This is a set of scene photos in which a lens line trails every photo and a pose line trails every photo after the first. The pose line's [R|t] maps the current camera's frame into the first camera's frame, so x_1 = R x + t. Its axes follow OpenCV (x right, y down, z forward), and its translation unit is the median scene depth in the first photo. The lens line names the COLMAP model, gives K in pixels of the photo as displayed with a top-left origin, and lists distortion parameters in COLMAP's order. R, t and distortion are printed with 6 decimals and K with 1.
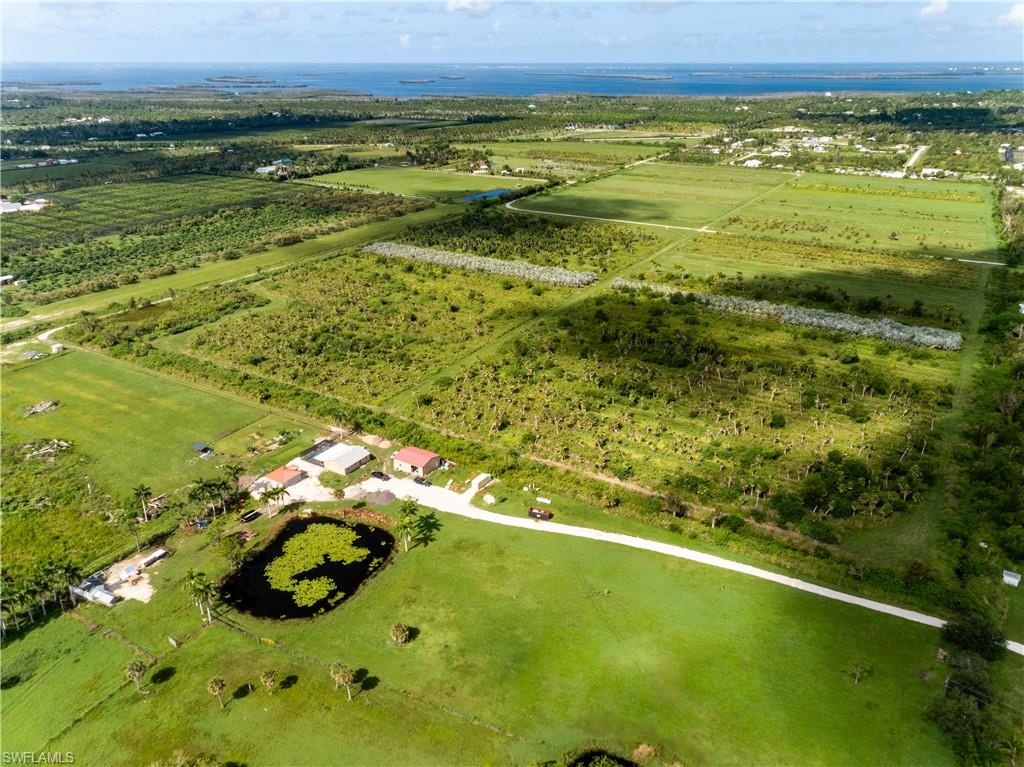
lens RADIAL K [[768.6, 0, 512.0], [0, 768.6, 383.5], [0, 0, 1]] dist [0.010242, 0.011676]
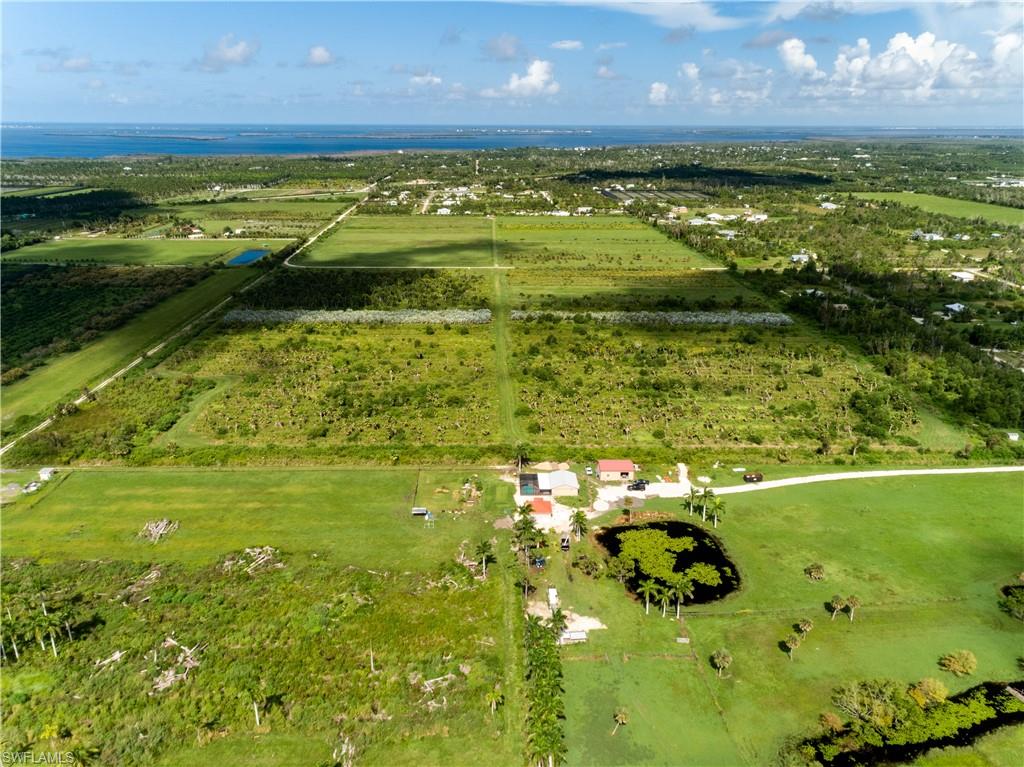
lens RADIAL K [[768.6, 0, 512.0], [0, 768.6, 383.5], [0, 0, 1]] dist [0.010242, 0.011676]
pose [[0.843751, -0.172149, 0.508379, -0.554333], [0.206814, 0.978307, -0.011970, -0.026673], [-0.495291, 0.115240, 0.861050, 0.072393]]
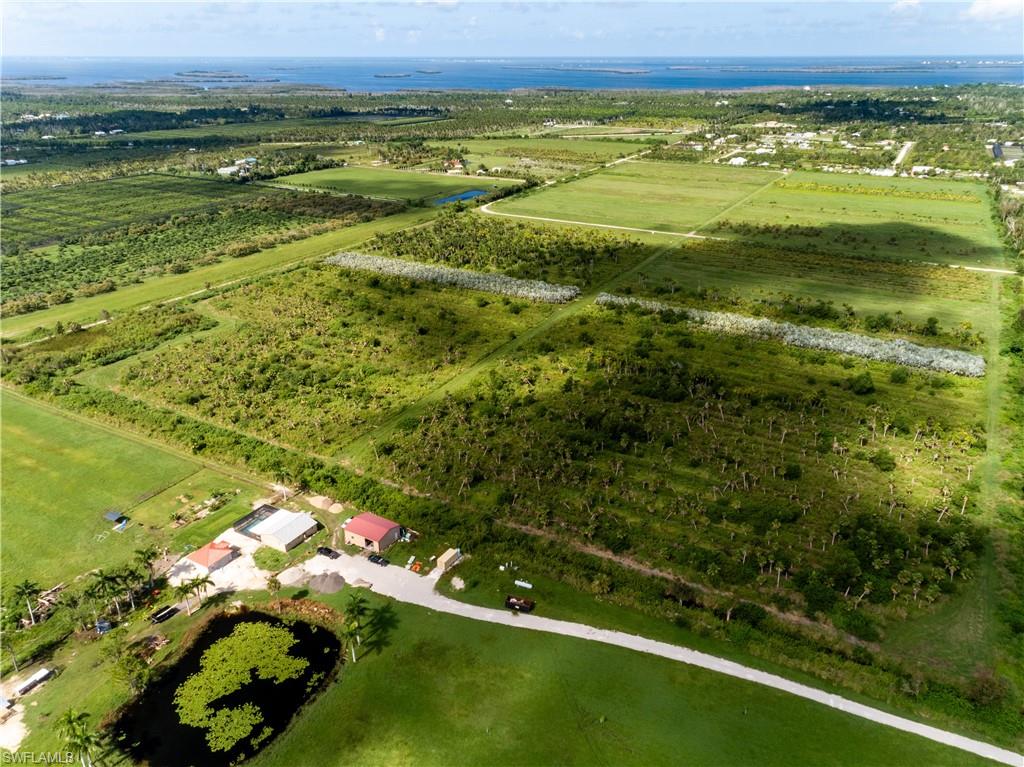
lens RADIAL K [[768.6, 0, 512.0], [0, 768.6, 383.5], [0, 0, 1]] dist [0.010242, 0.011676]
pose [[0.999622, -0.011600, 0.024927, 0.006836], [0.011431, 0.999911, 0.006924, -0.045878], [-0.025005, -0.006636, 0.999665, 0.108952]]
